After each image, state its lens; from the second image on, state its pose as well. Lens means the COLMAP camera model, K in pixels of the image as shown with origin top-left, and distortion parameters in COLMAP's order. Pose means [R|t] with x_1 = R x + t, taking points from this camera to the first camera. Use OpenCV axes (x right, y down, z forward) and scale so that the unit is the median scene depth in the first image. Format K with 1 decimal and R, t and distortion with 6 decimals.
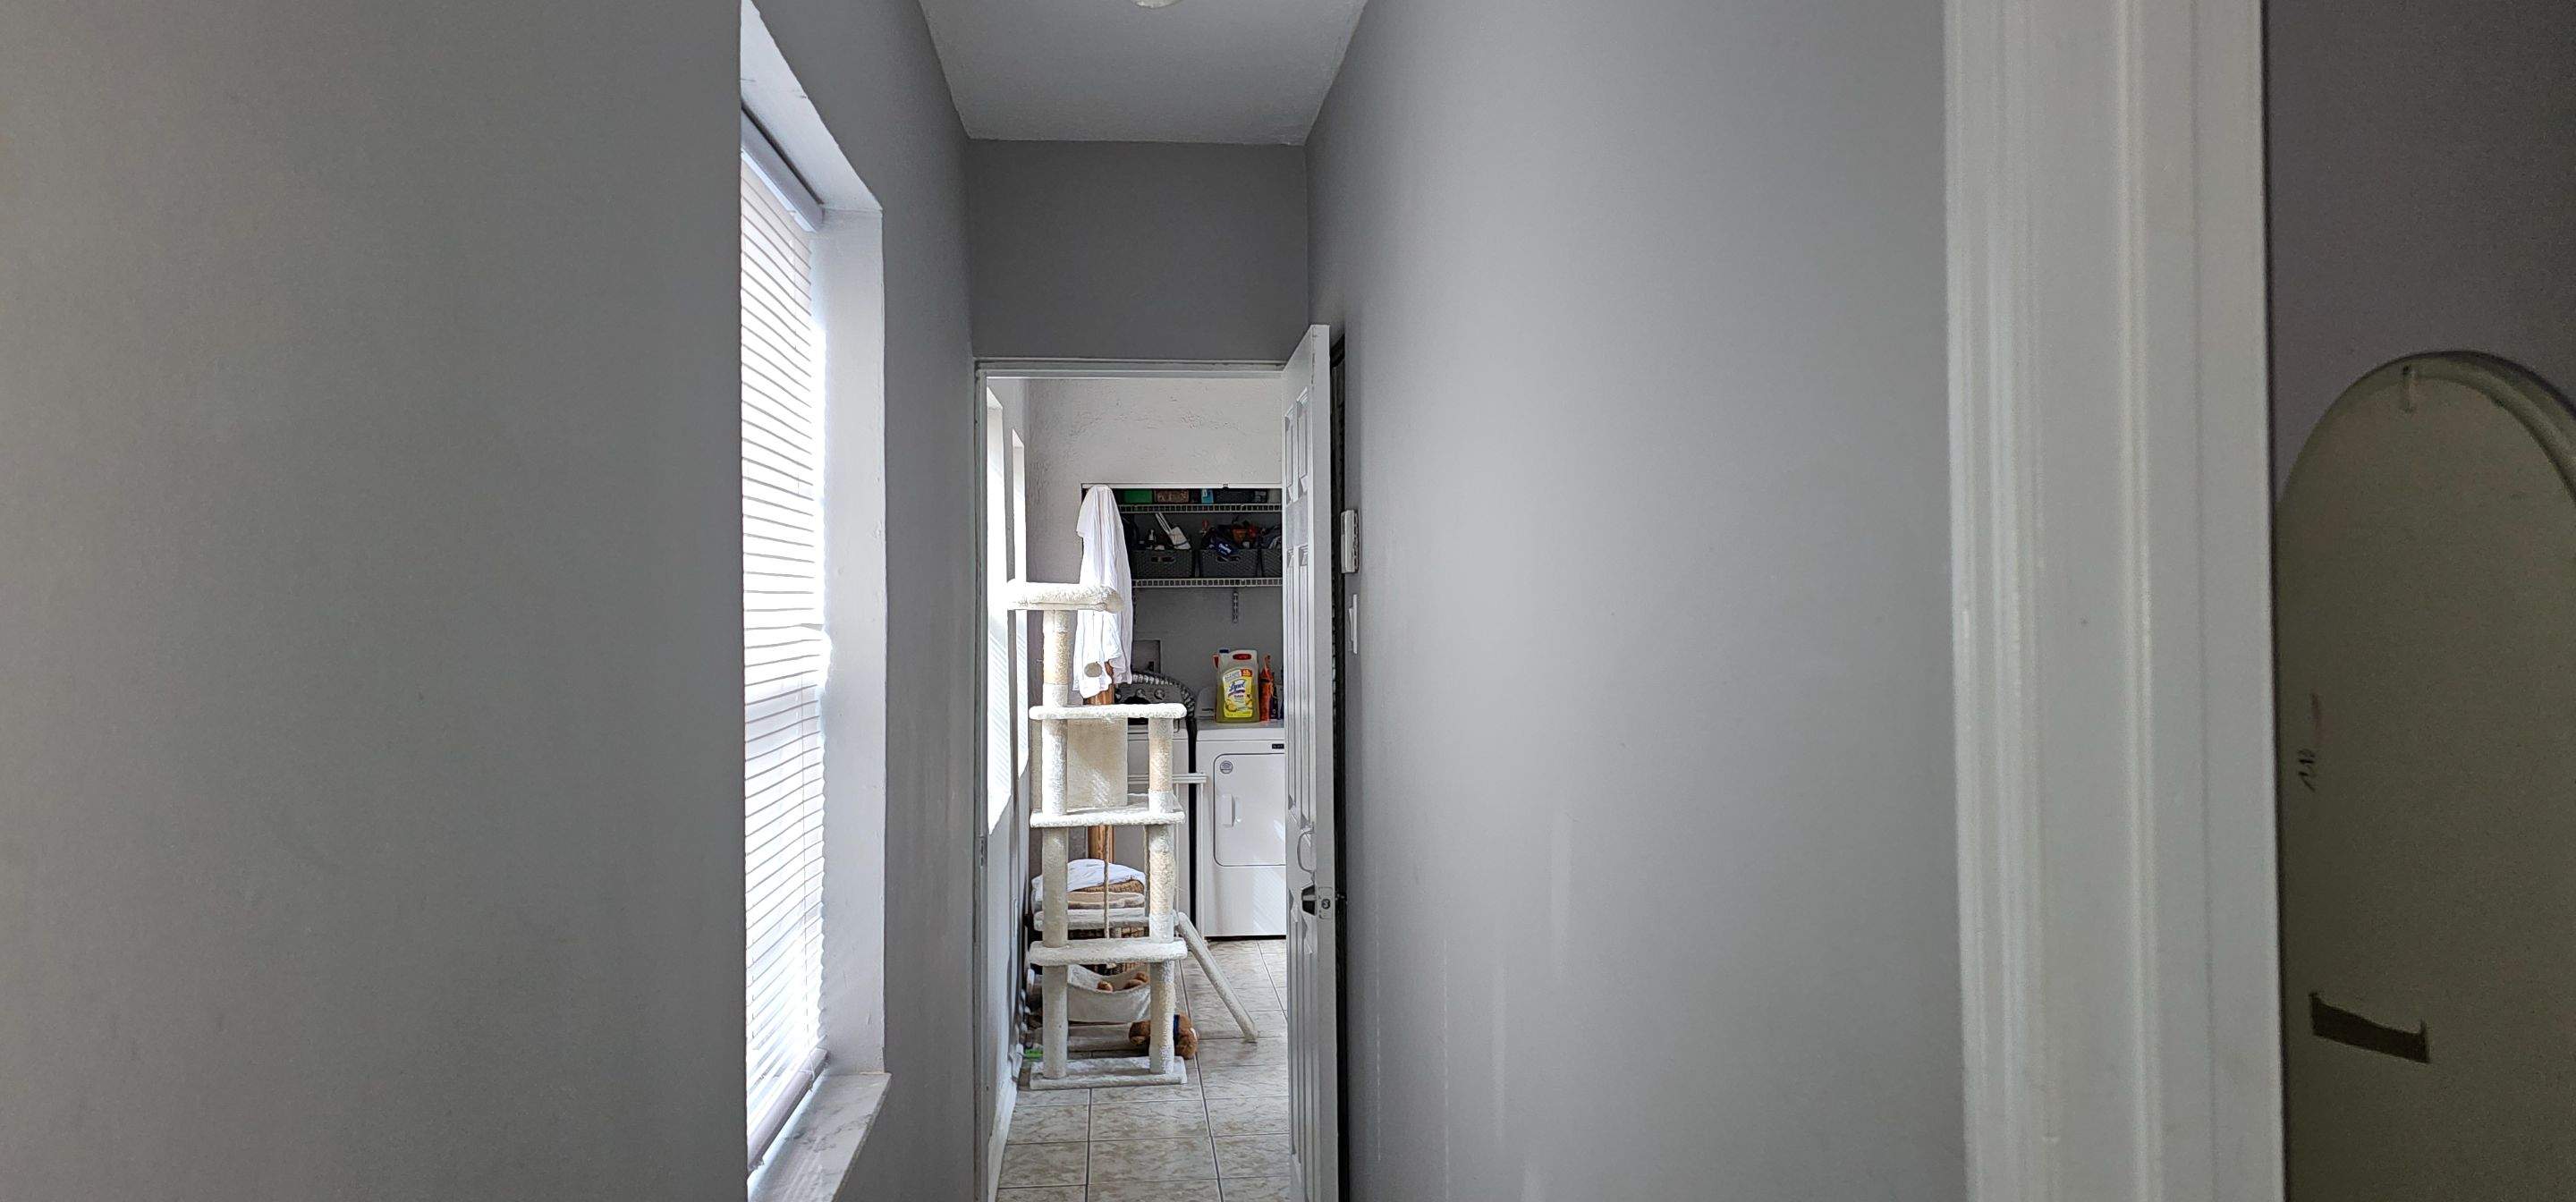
lens RADIAL K [[1716.2, 0, 1342.4], [0, 1716.2, 549.7], [0, 0, 1]] dist [-0.003857, -0.001275]
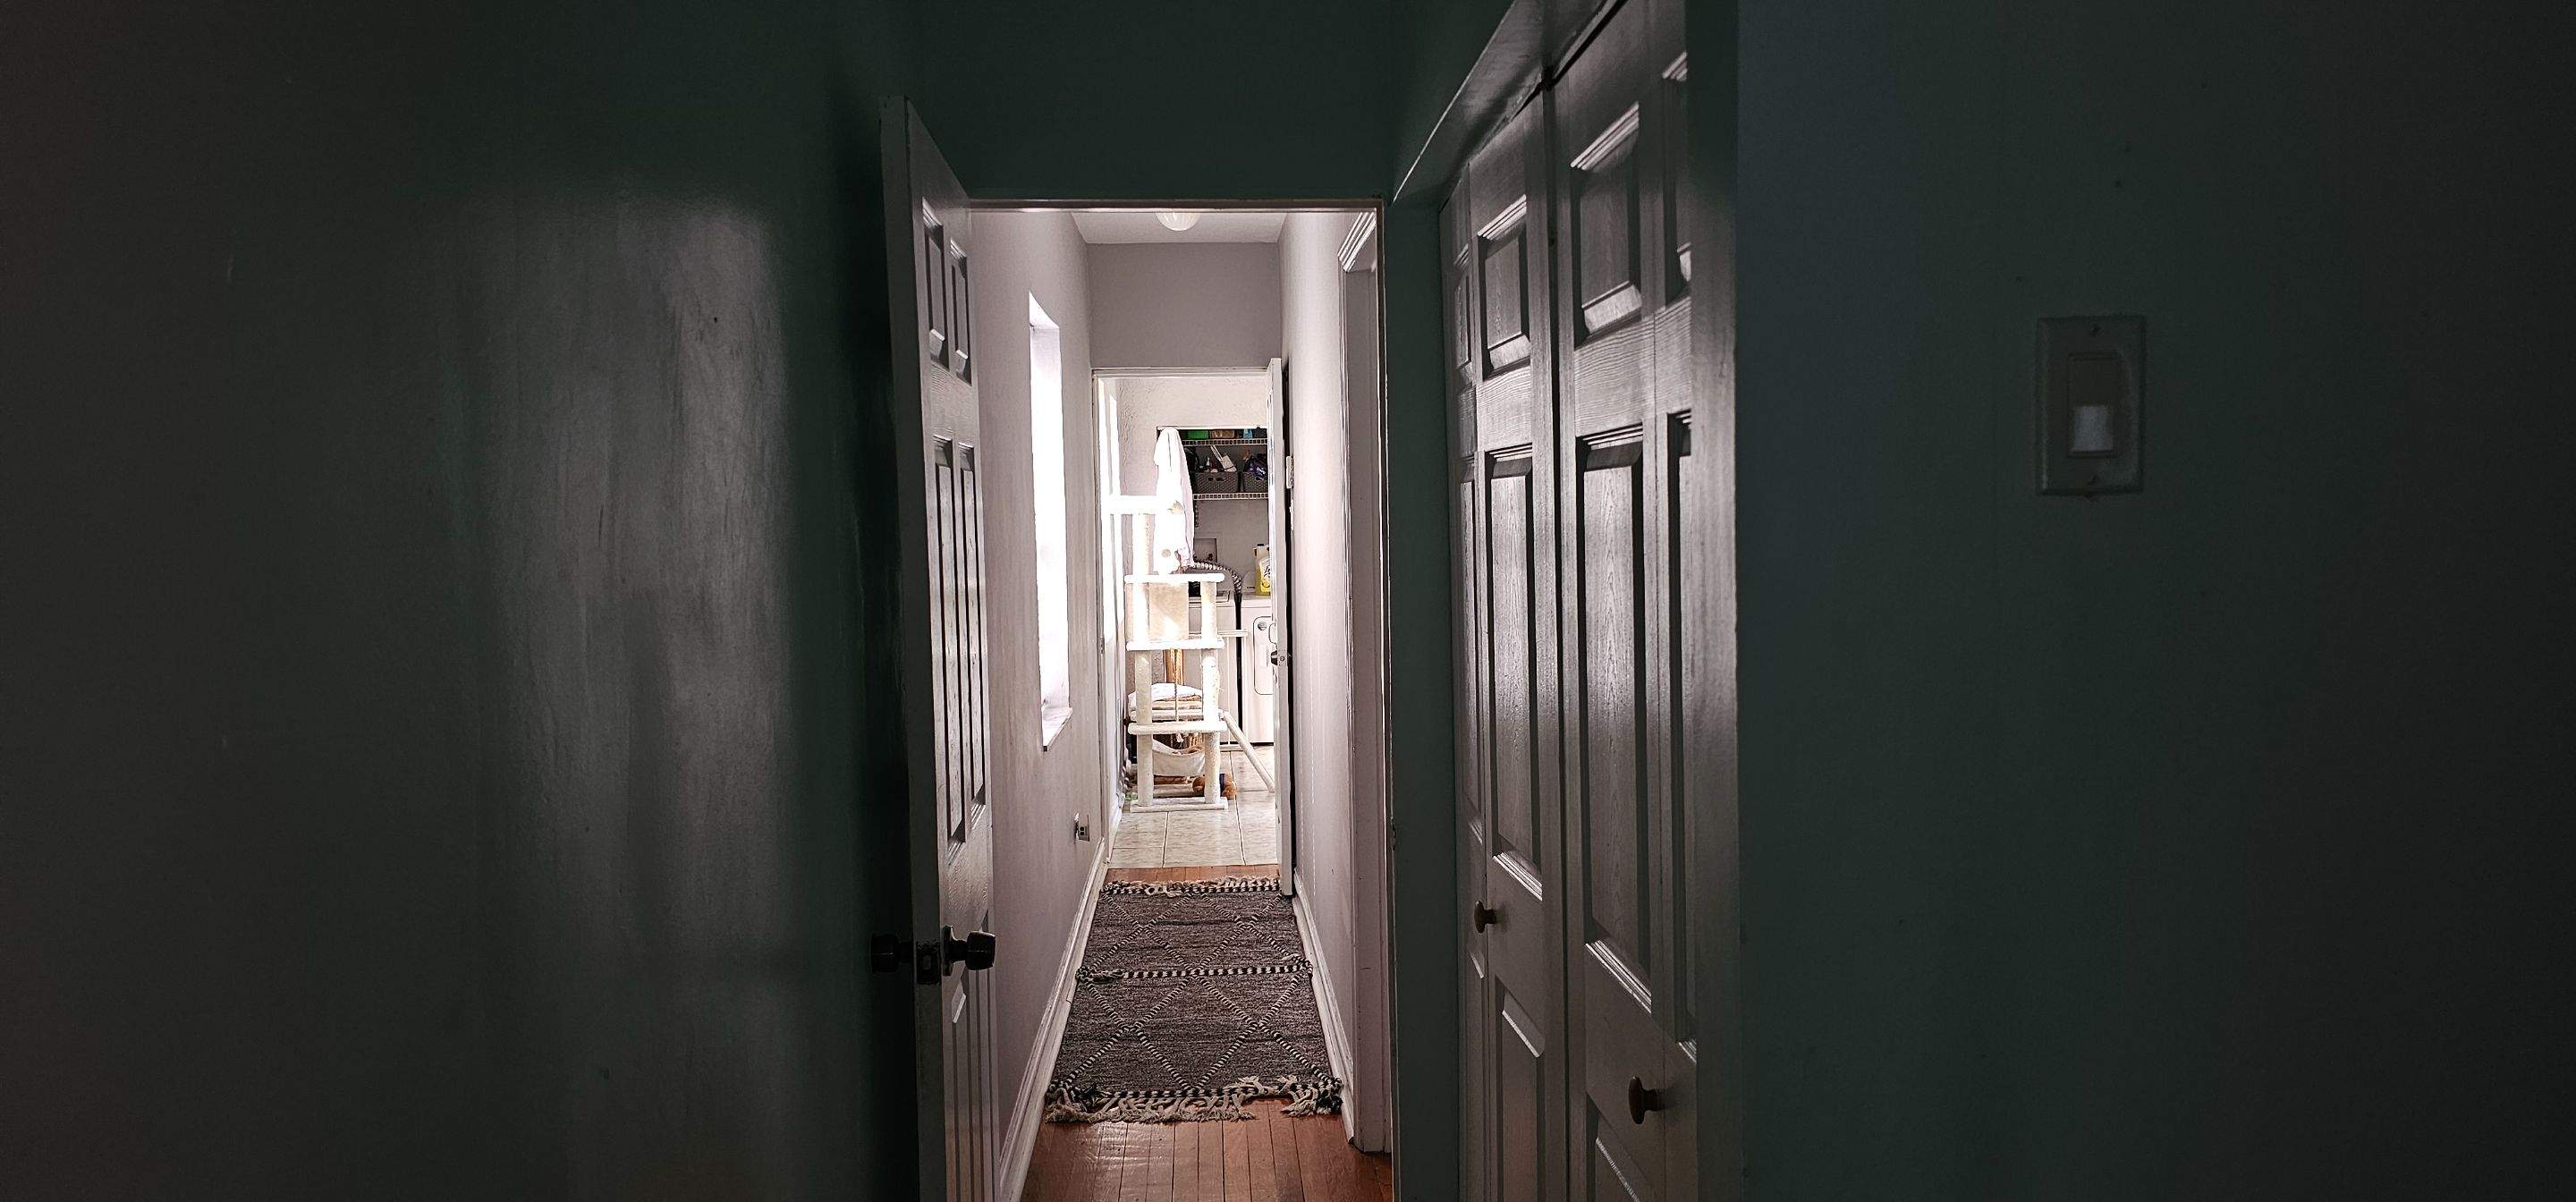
lens RADIAL K [[1735.5, 0, 1344.3], [0, 1735.5, 617.1], [0, 0, 1]] dist [0.144902, -0.253457]
pose [[0.998743, -0.005350, -0.049832, 0.084094], [0.009640, 0.996226, 0.086259, -0.004277], [0.049182, -0.086631, 0.995026, -0.499548]]
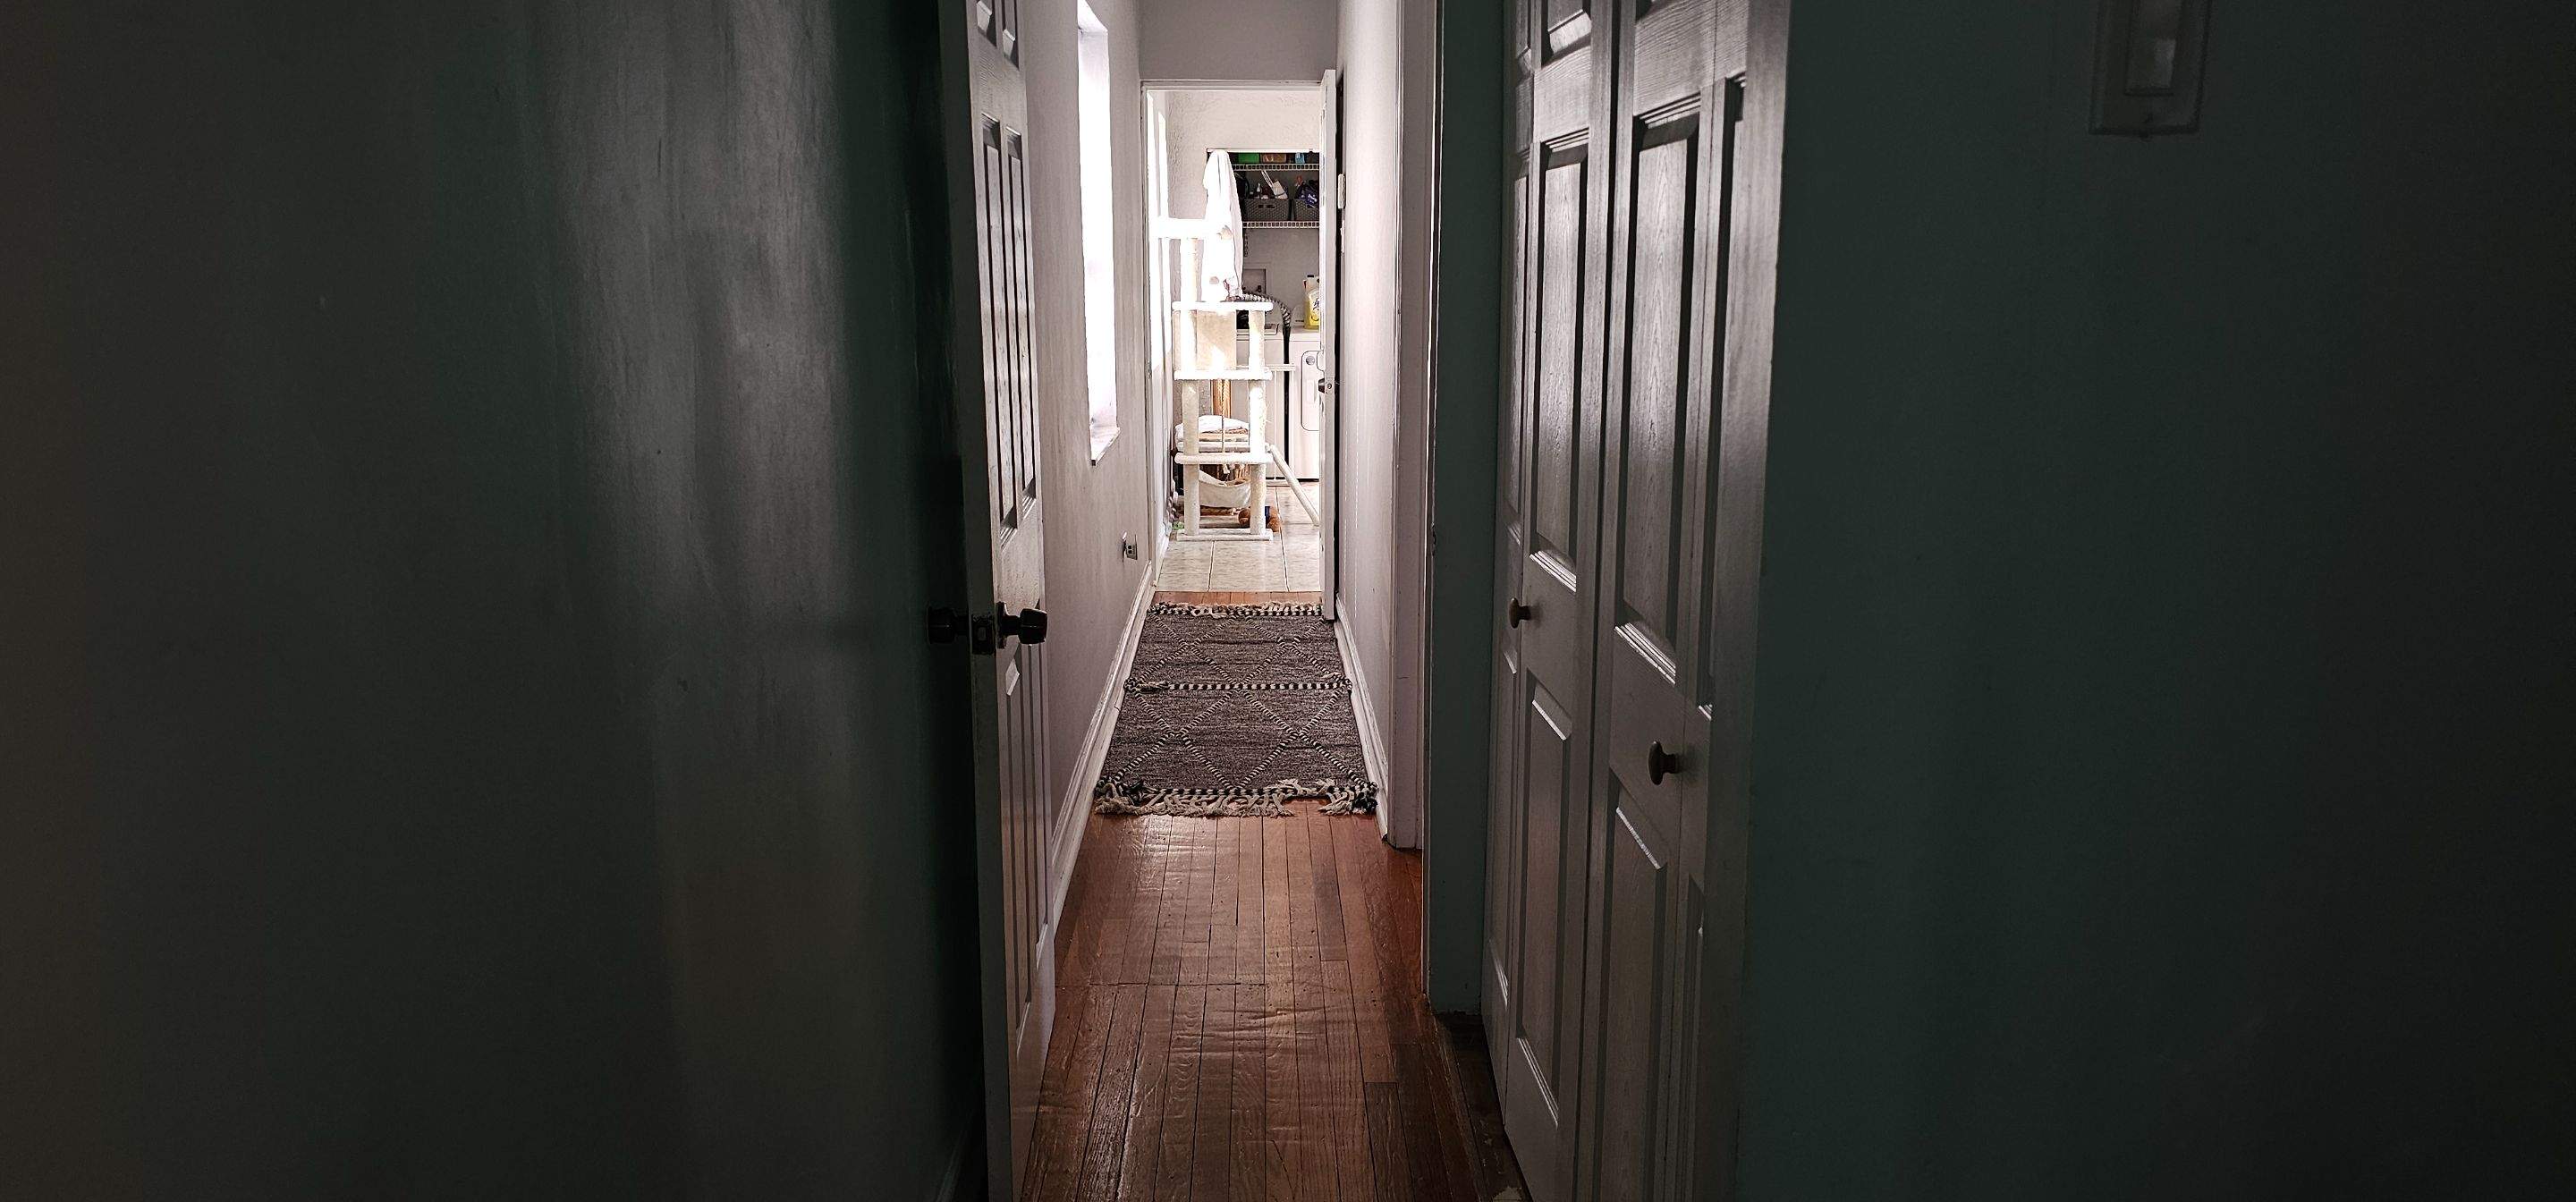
lens RADIAL K [[1735.5, 0, 1344.3], [0, 1735.5, 617.1], [0, 0, 1]] dist [0.144902, -0.253457]
pose [[0.996775, 0.029786, -0.074512, 0.085296], [-0.012063, 0.973628, 0.227823, 0.007199], [0.079333, -0.226190, 0.970847, -0.507471]]
